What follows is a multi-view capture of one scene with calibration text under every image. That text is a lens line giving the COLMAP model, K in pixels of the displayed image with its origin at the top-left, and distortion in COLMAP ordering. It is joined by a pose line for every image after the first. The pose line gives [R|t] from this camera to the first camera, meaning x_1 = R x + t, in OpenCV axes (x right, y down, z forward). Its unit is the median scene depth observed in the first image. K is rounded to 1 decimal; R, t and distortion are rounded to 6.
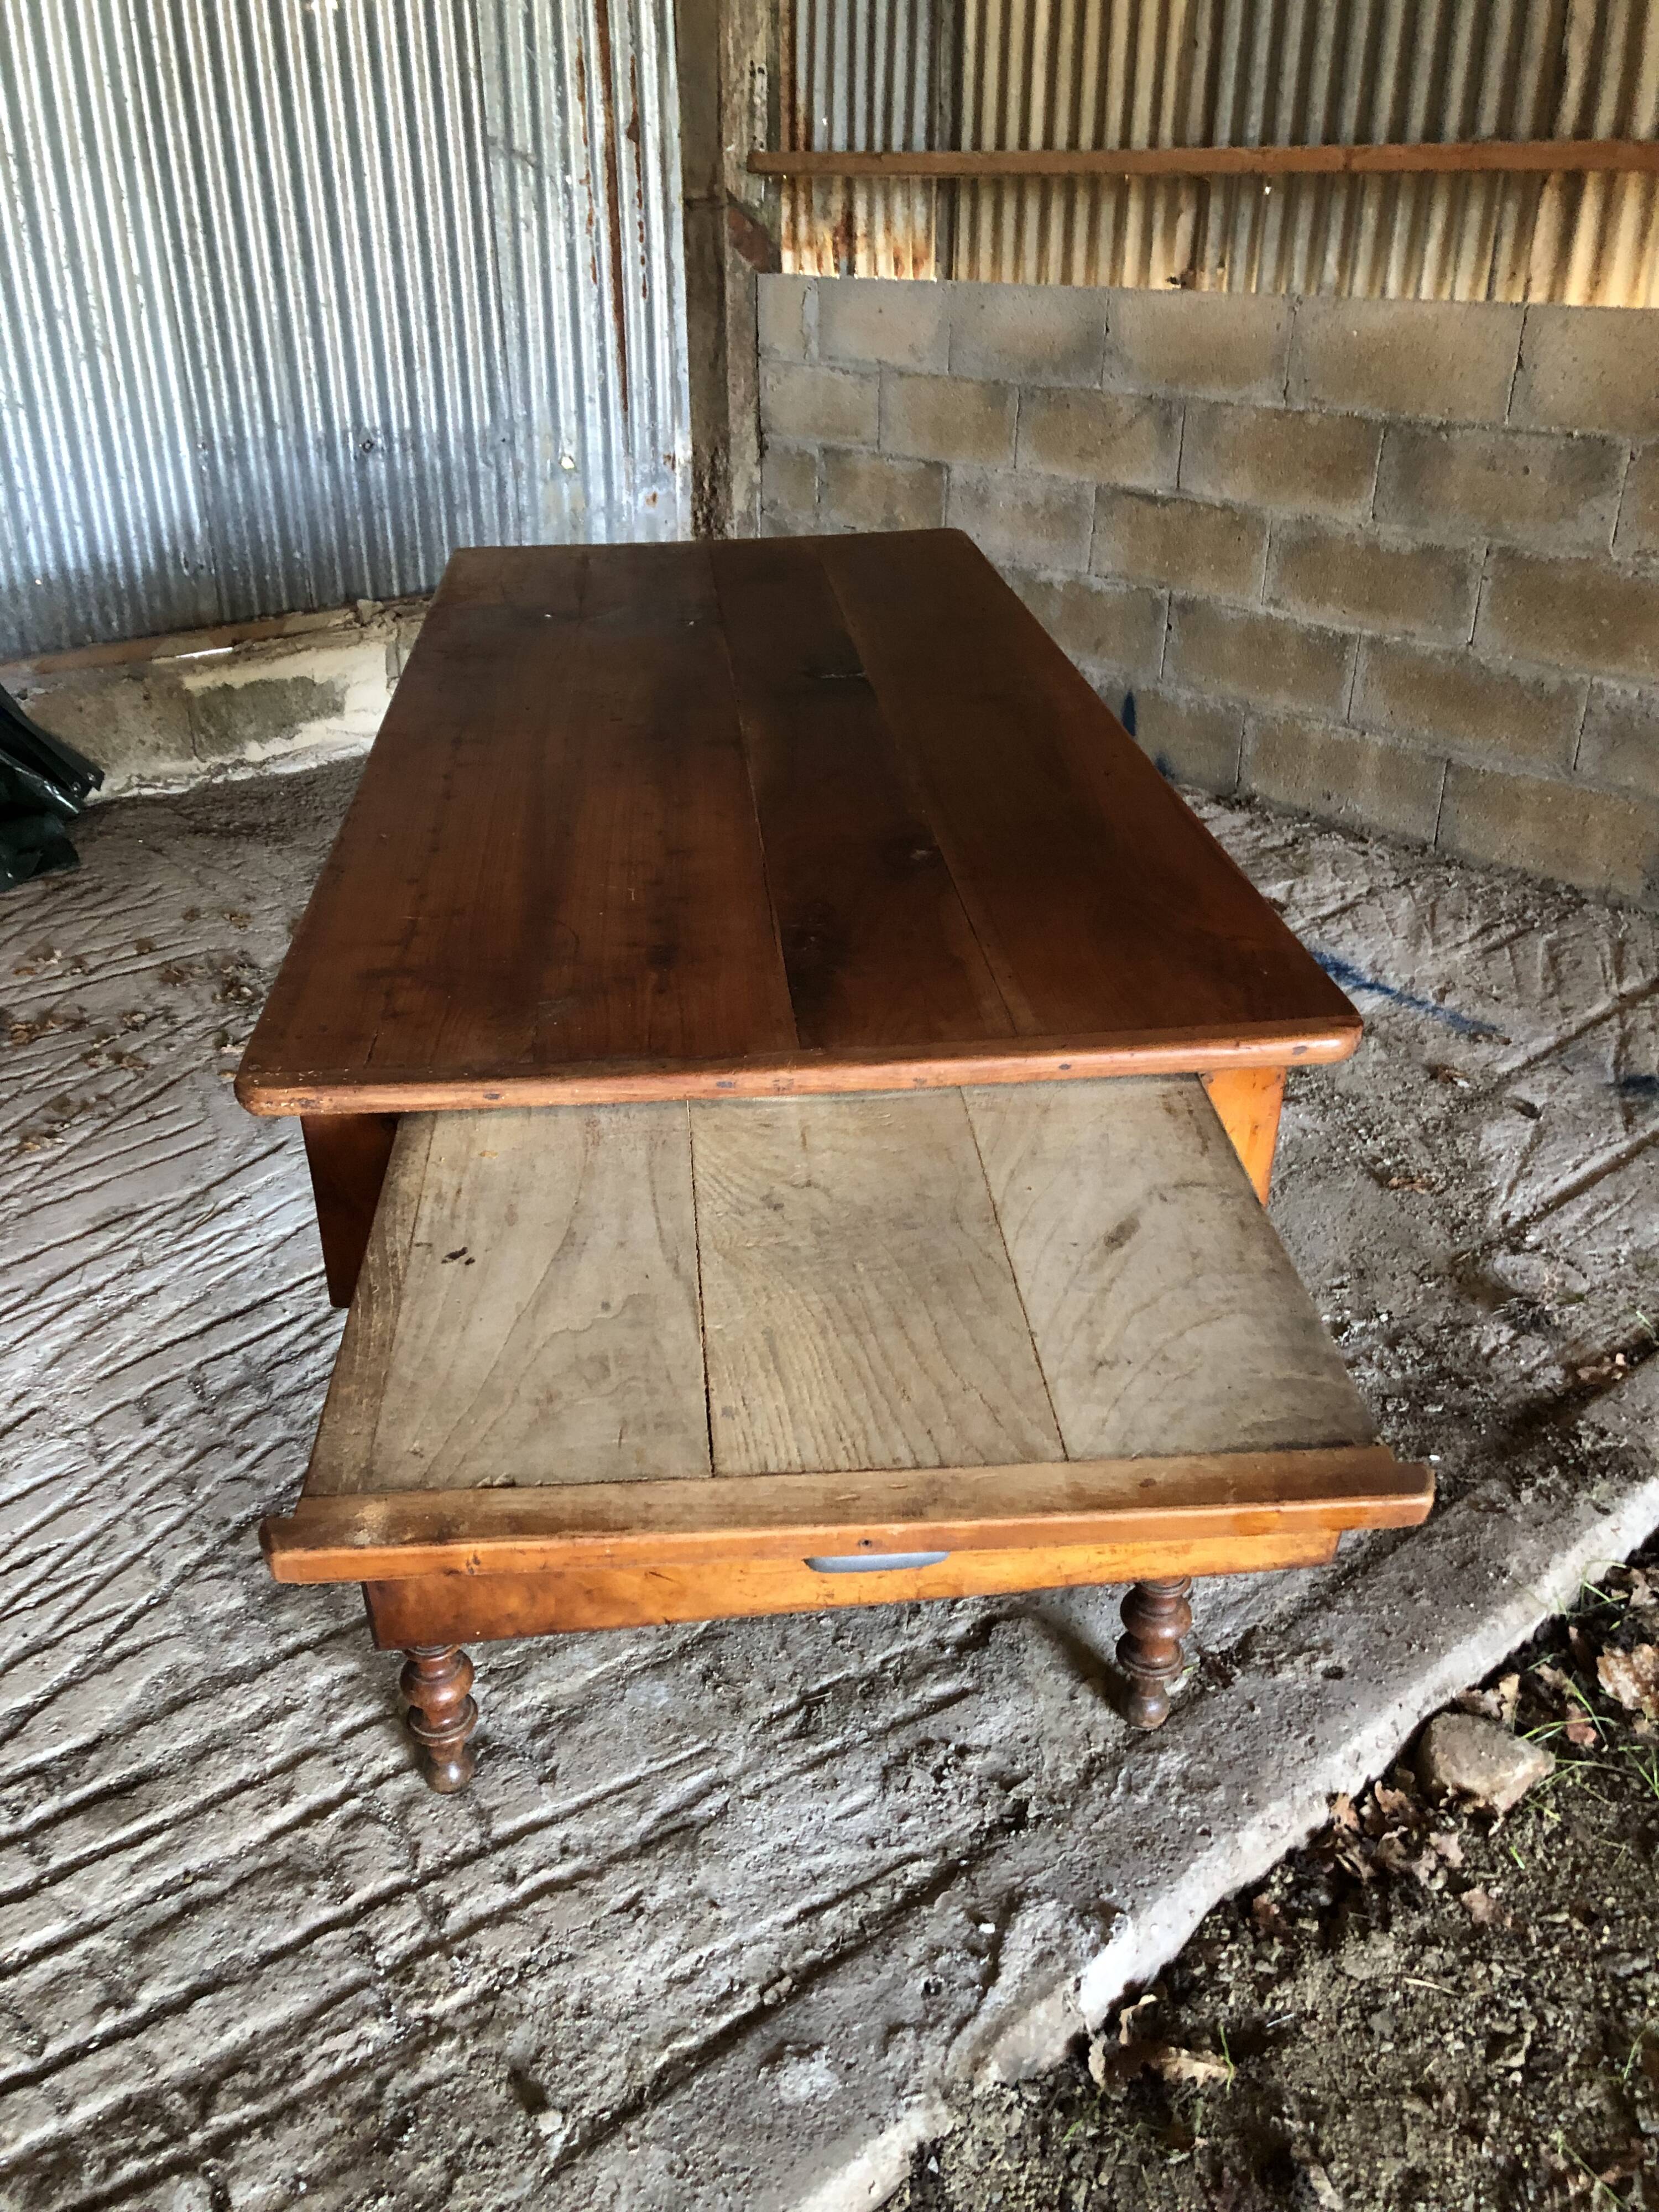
lens RADIAL K [[1808.3, 0, 823.9], [0, 1808.3, 1105.0], [0, 0, 1]] dist [0.007299, 0.018843]
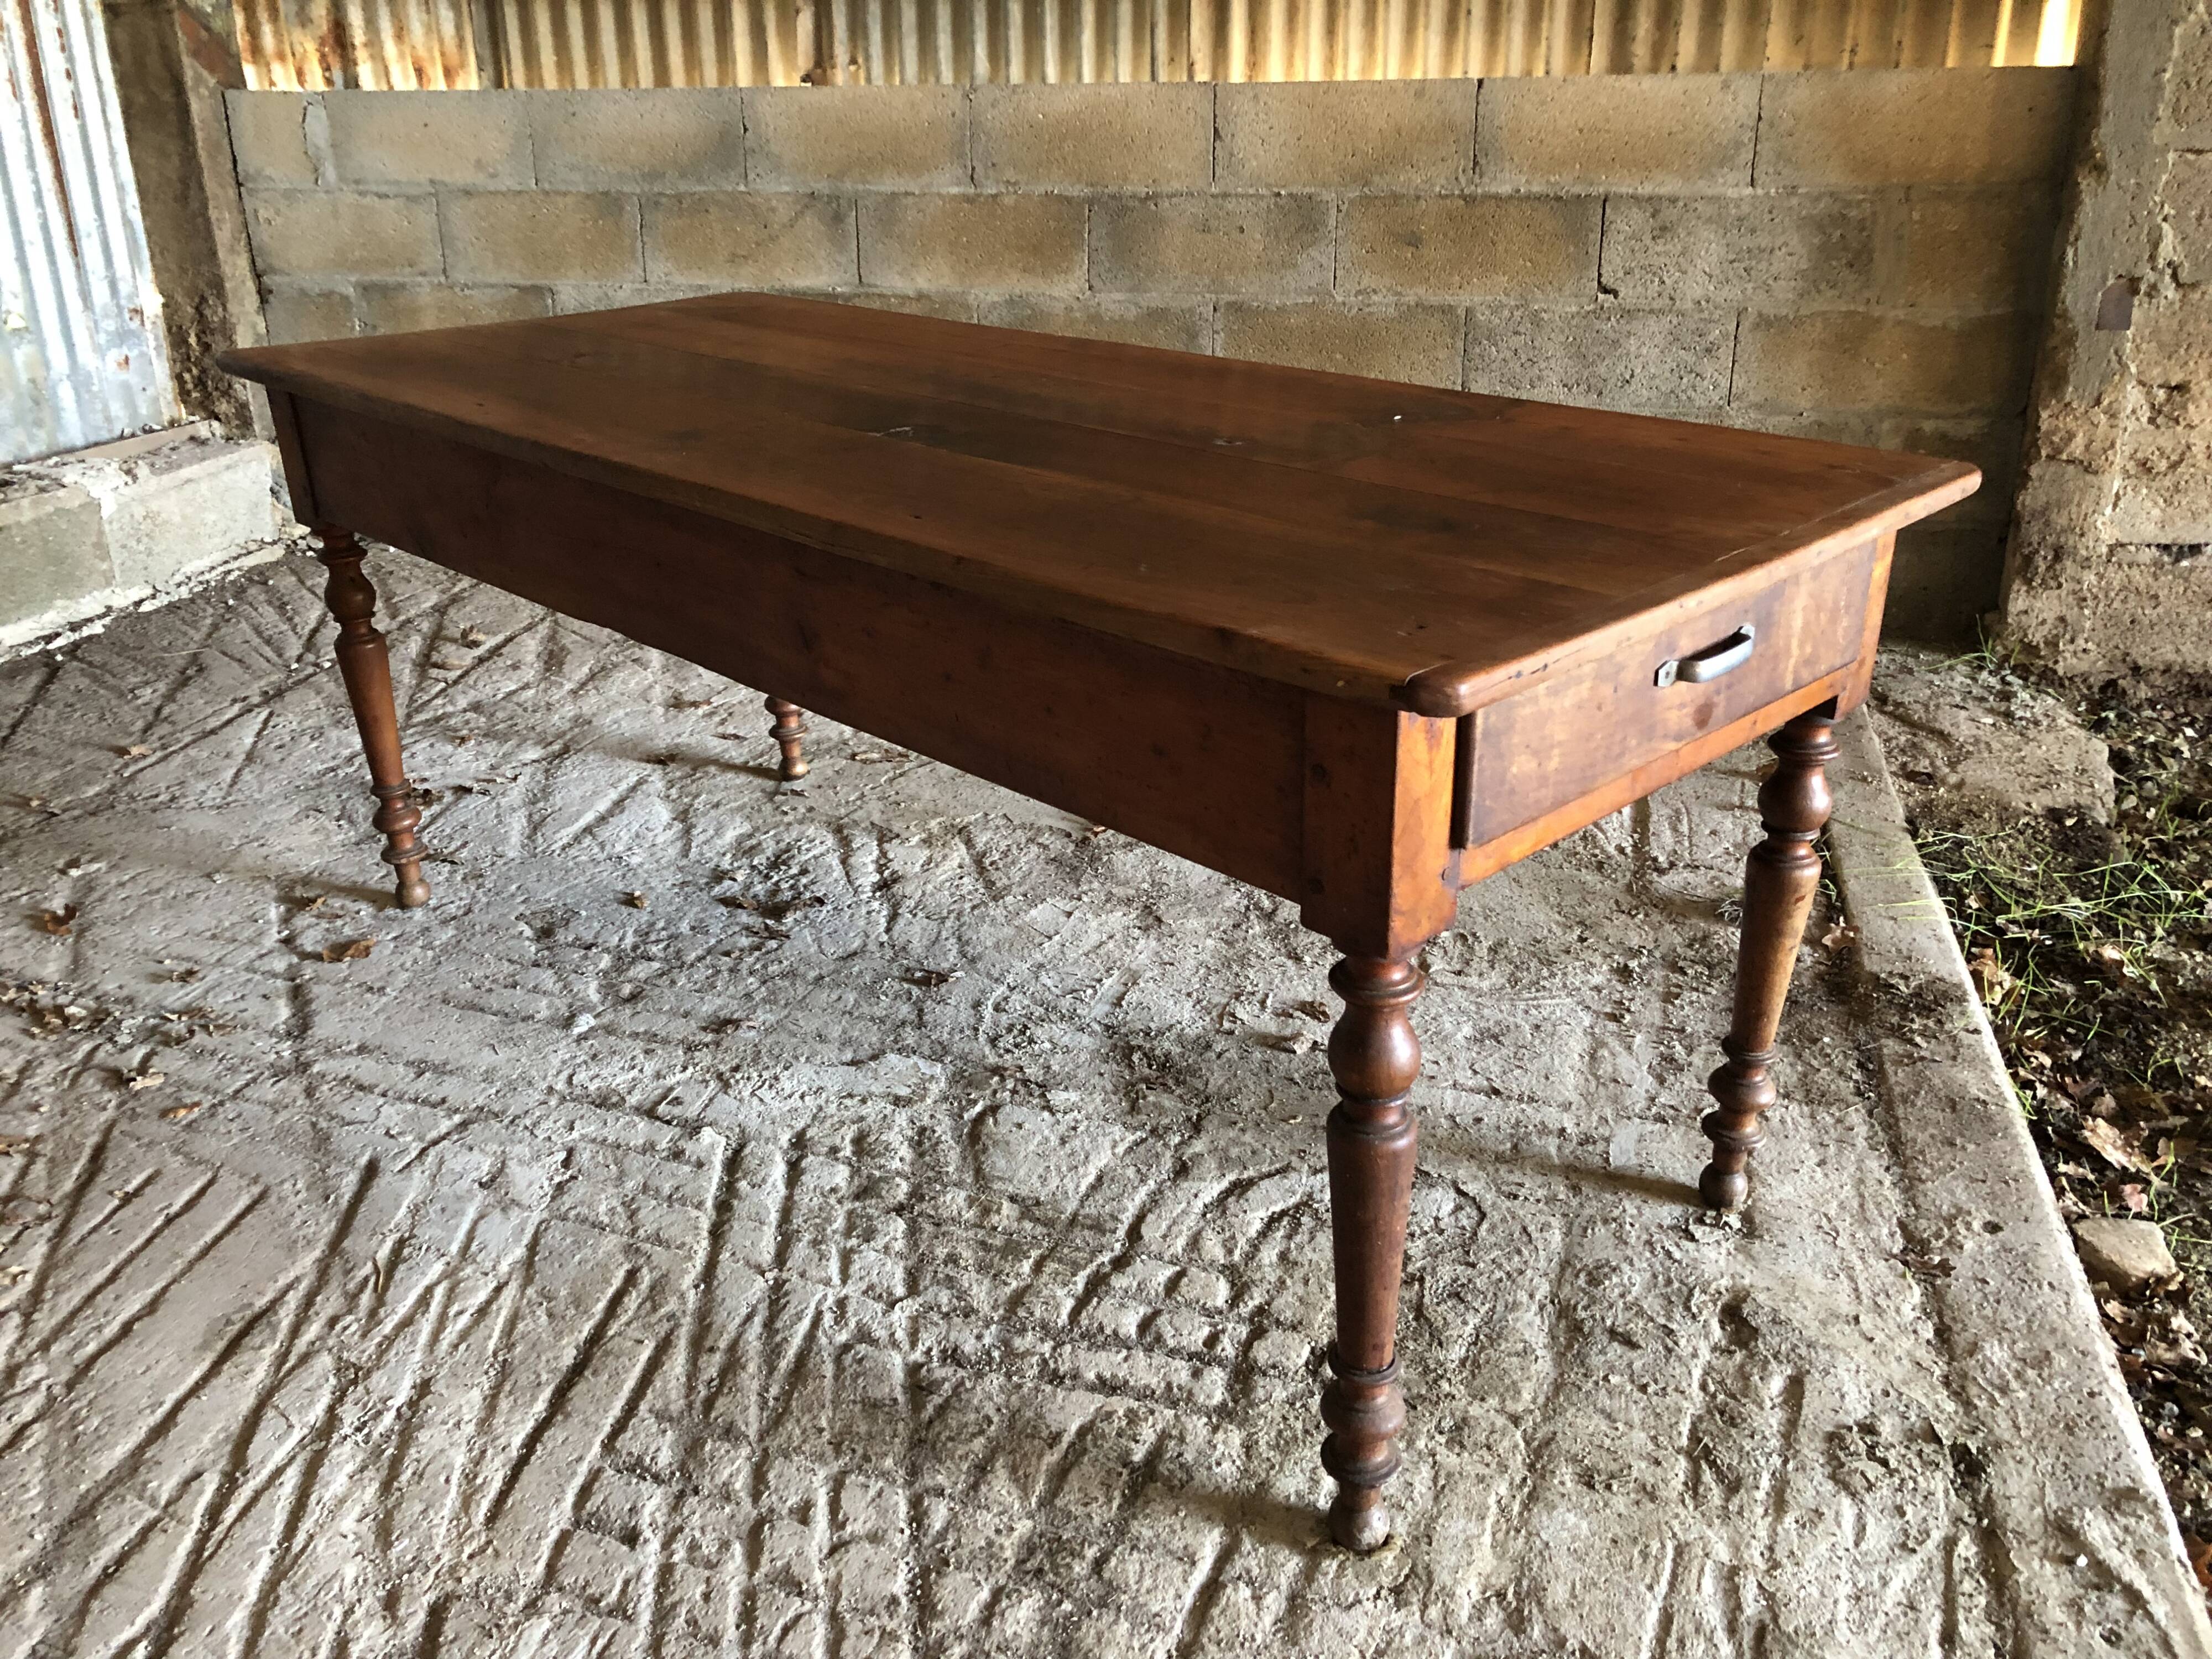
lens RADIAL K [[1808.3, 0, 1111.7], [0, 1808.3, 809.3], [0, 0, 1]] dist [0.007299, 0.018843]
pose [[0.810871, -0.215695, 0.544026, -0.367520], [0.265841, 0.963914, -0.014063, -0.022241], [-0.521361, 0.156028, 0.838950, 0.198641]]
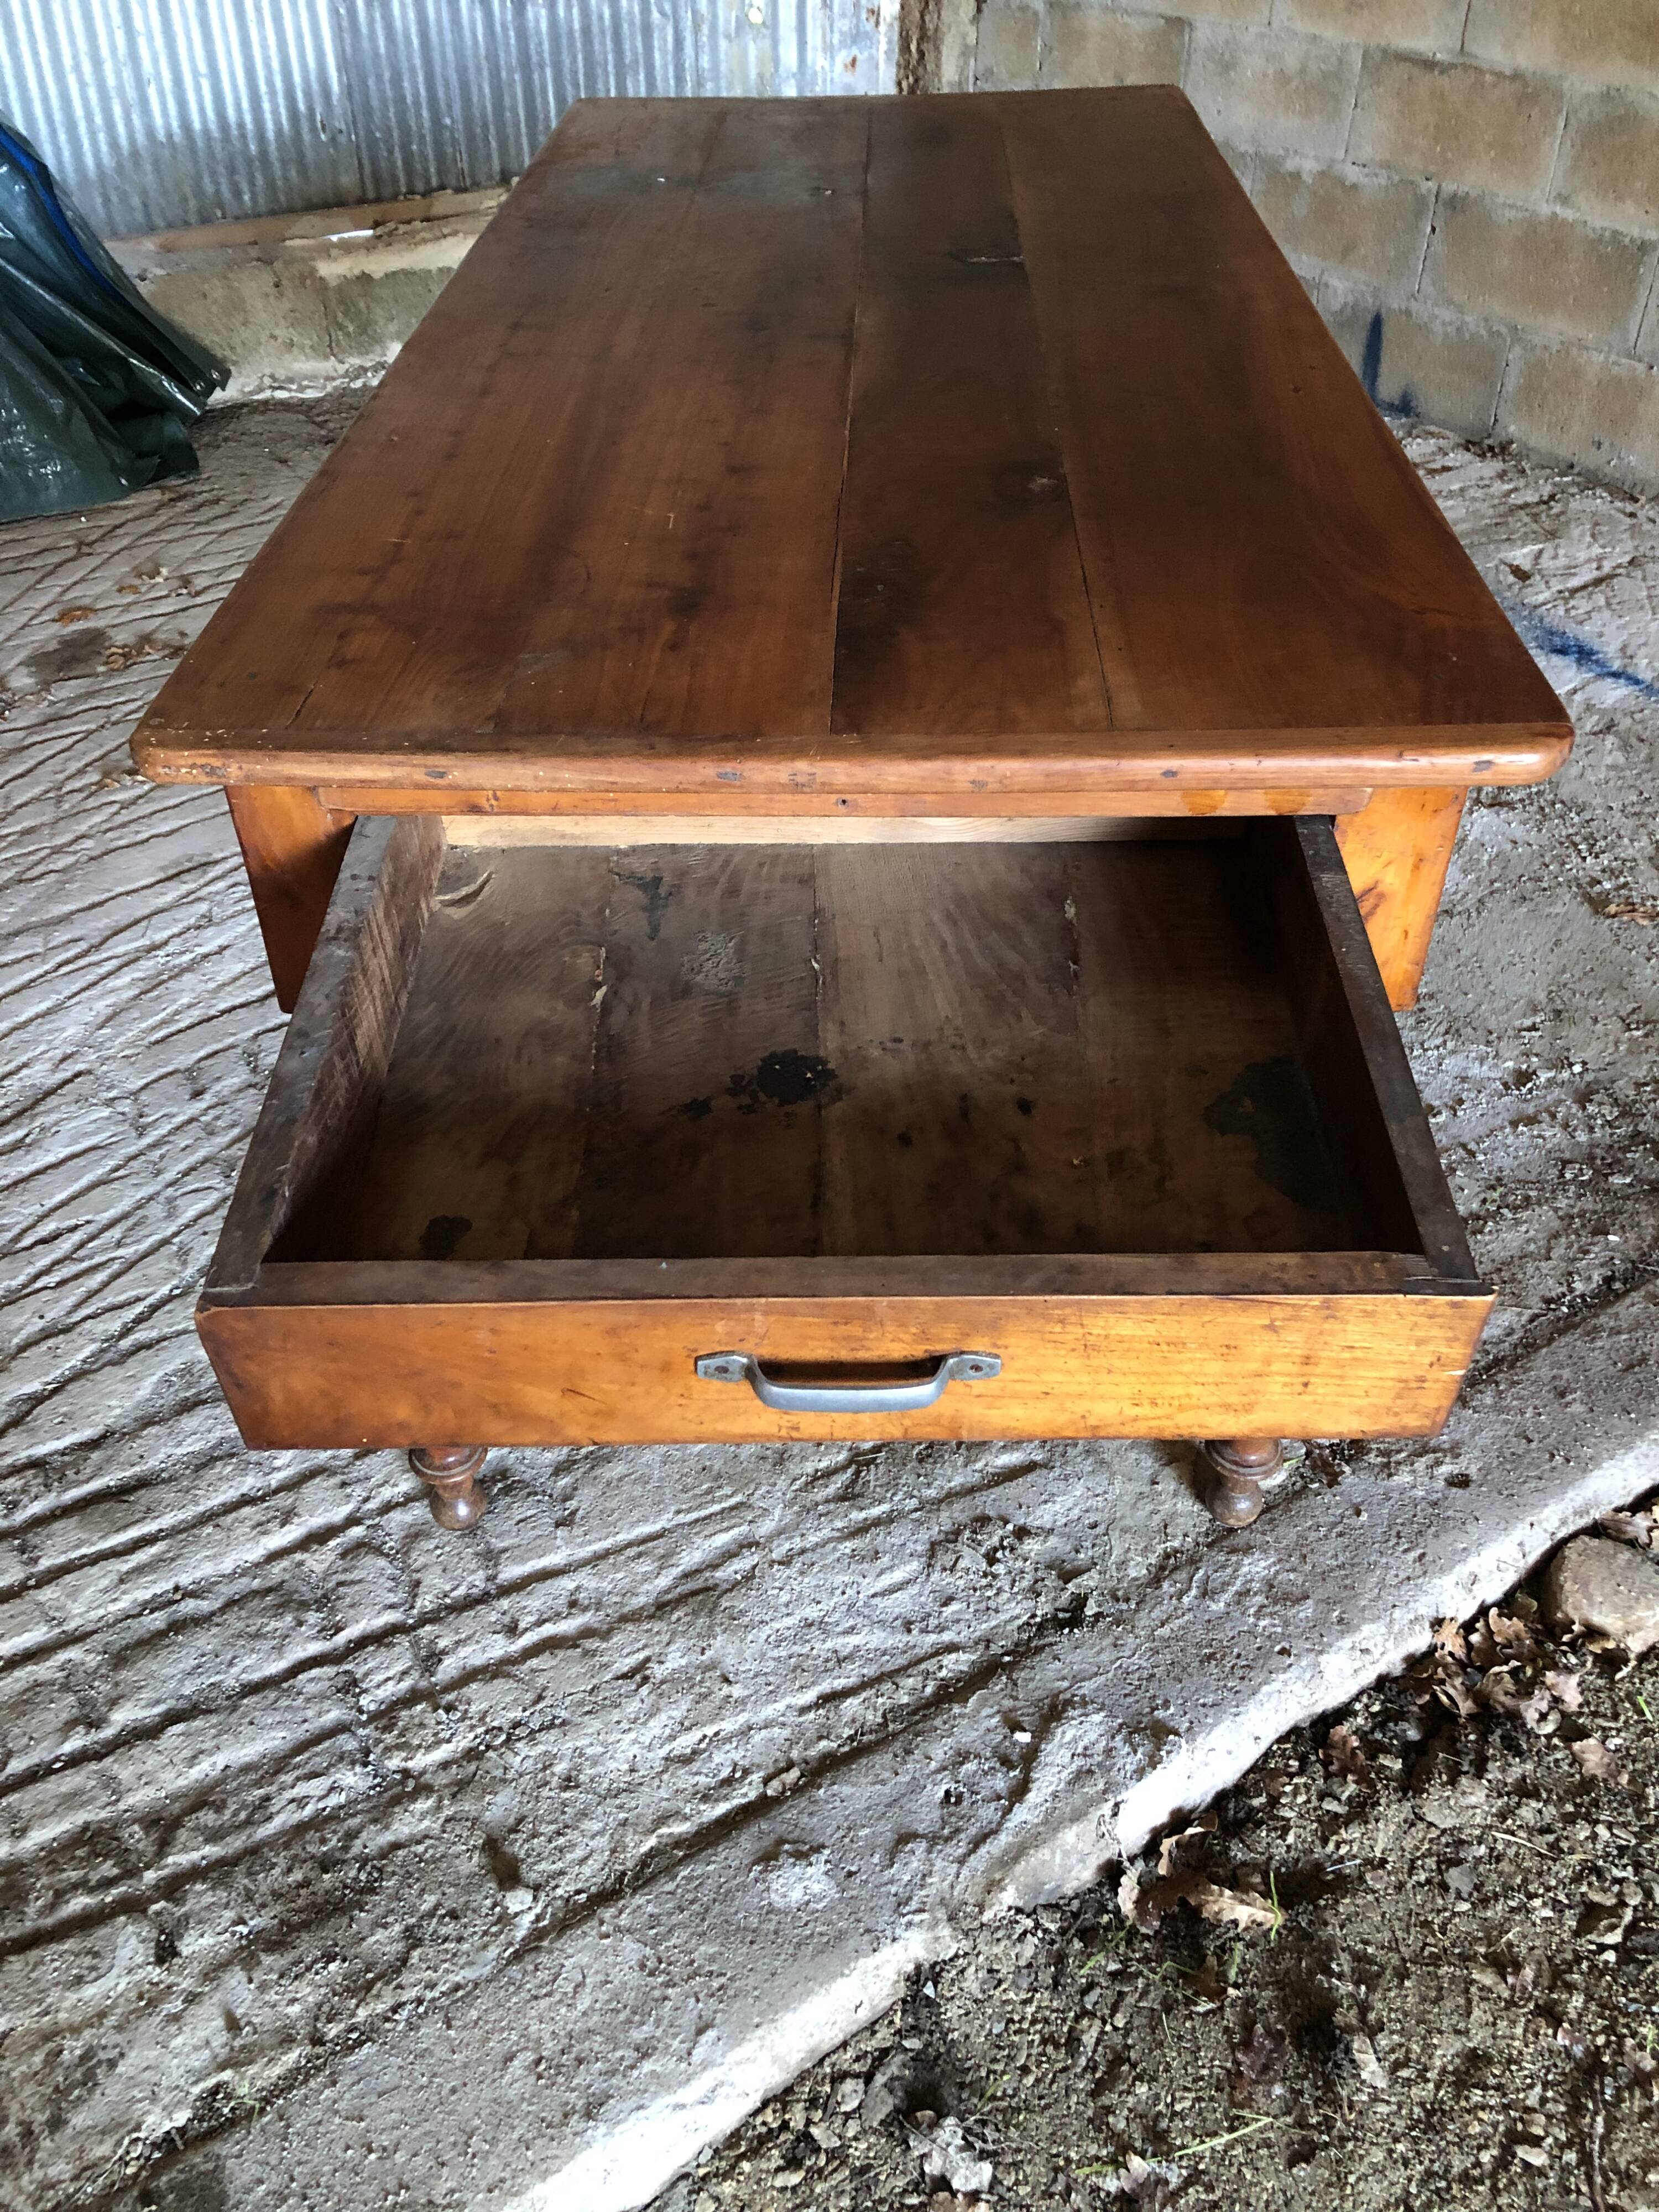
lens RADIAL K [[1808.3, 0, 858.3], [0, 1808.3, 1096.6], [0, 0, 1]] dist [0.007299, 0.018843]
pose [[0.993811, 0.067823, -0.087978, 0.032682], [-0.050810, 0.981812, 0.182928, -0.007934], [0.098785, -0.177326, 0.979182, 0.083571]]
